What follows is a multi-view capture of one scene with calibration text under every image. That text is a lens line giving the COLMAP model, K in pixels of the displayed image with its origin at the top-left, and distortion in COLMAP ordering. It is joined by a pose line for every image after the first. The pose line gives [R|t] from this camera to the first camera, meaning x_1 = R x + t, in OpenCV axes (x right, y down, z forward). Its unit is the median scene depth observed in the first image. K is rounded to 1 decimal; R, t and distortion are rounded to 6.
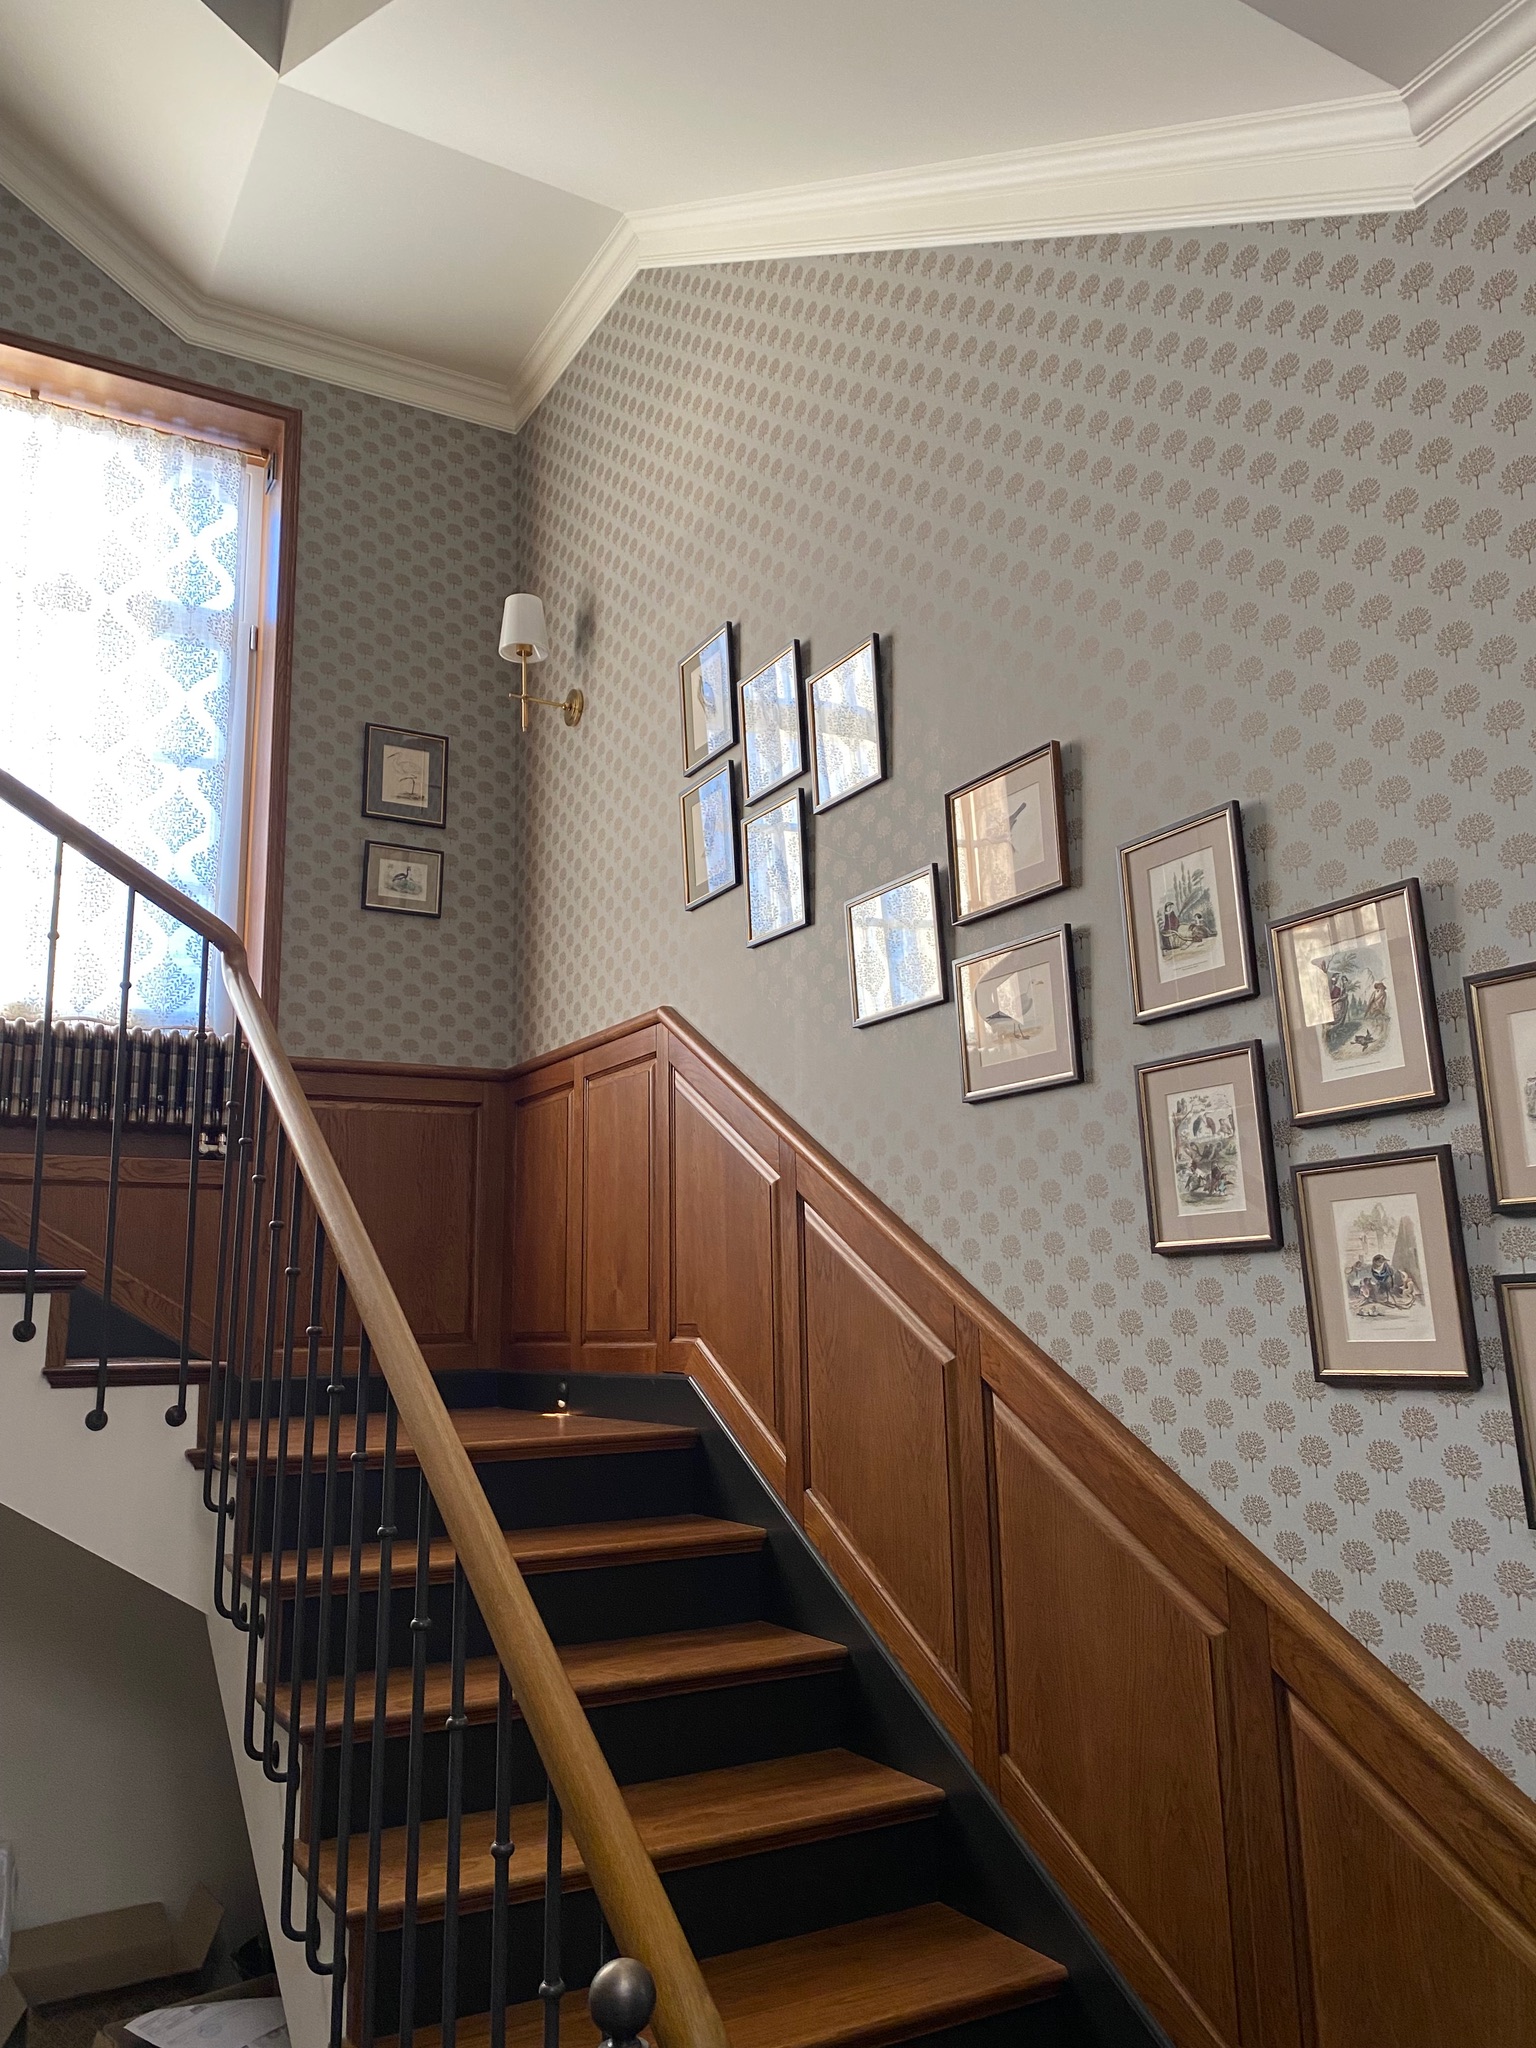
lens RADIAL K [[1540.3, 0, 768.0], [0, 1540.3, 1024.0], [0, 0, 1]] dist [0.140456, -0.175530]
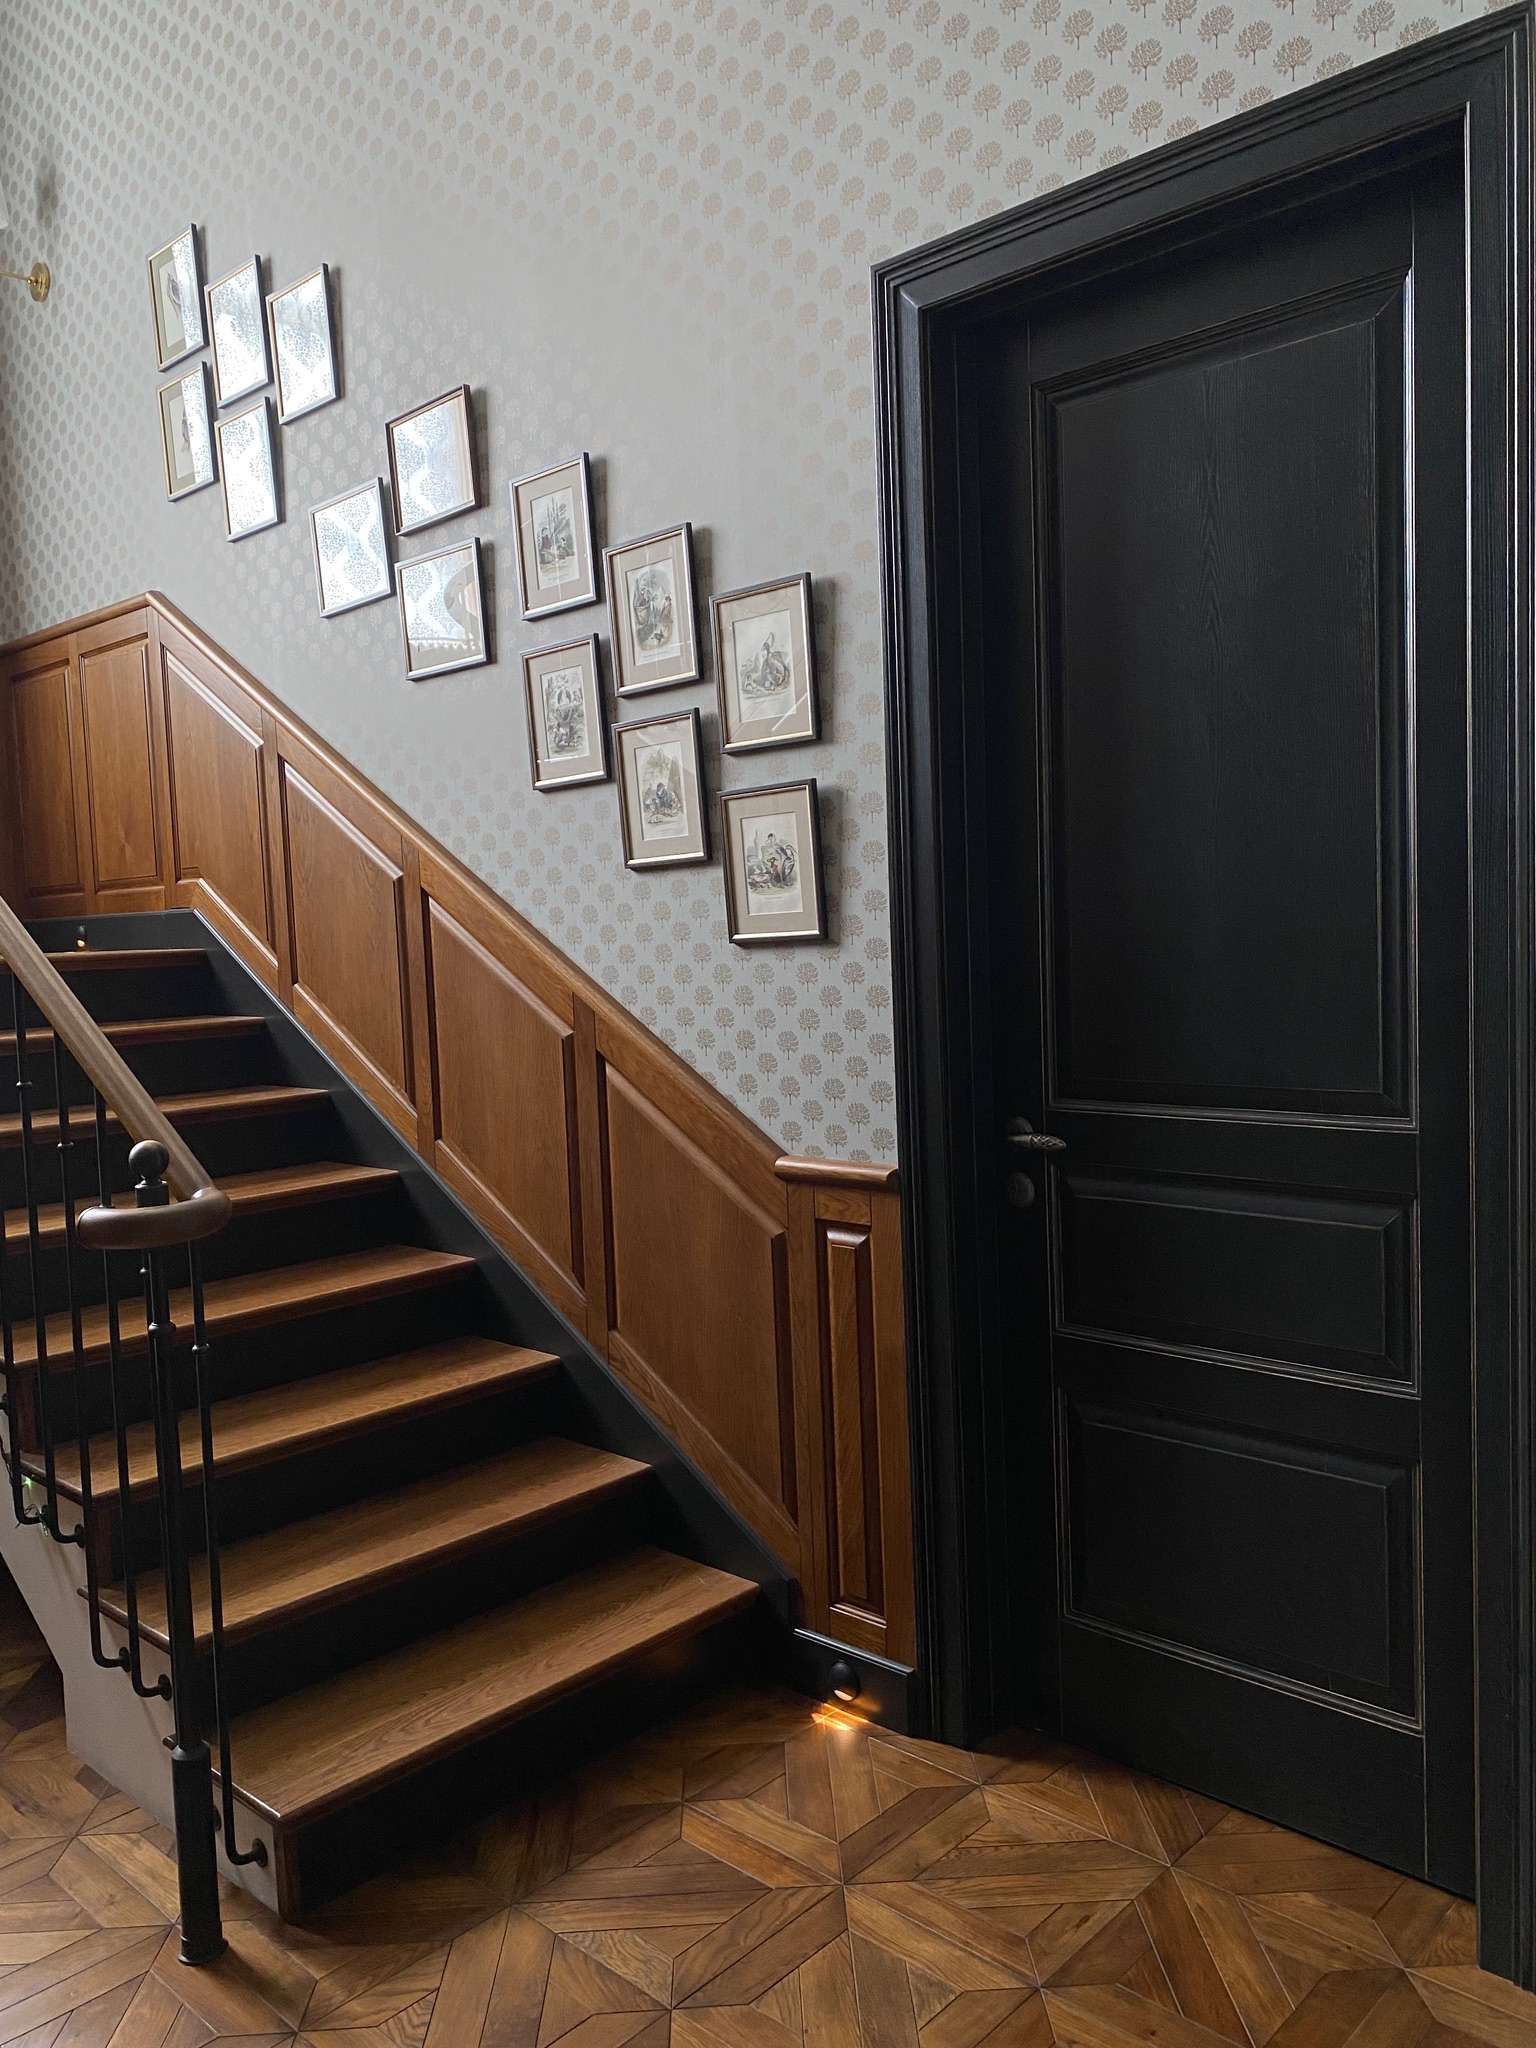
lens RADIAL K [[1563.2, 0, 773.4], [0, 1563.2, 1032.0], [0, 0, 1]] dist [0.022500, -0.017295]
pose [[0.957085, -0.039431, 0.287113, 0.028448], [-0.034351, 0.968282, 0.247487, 0.001308], [-0.287765, -0.246729, 0.925374, -0.309849]]
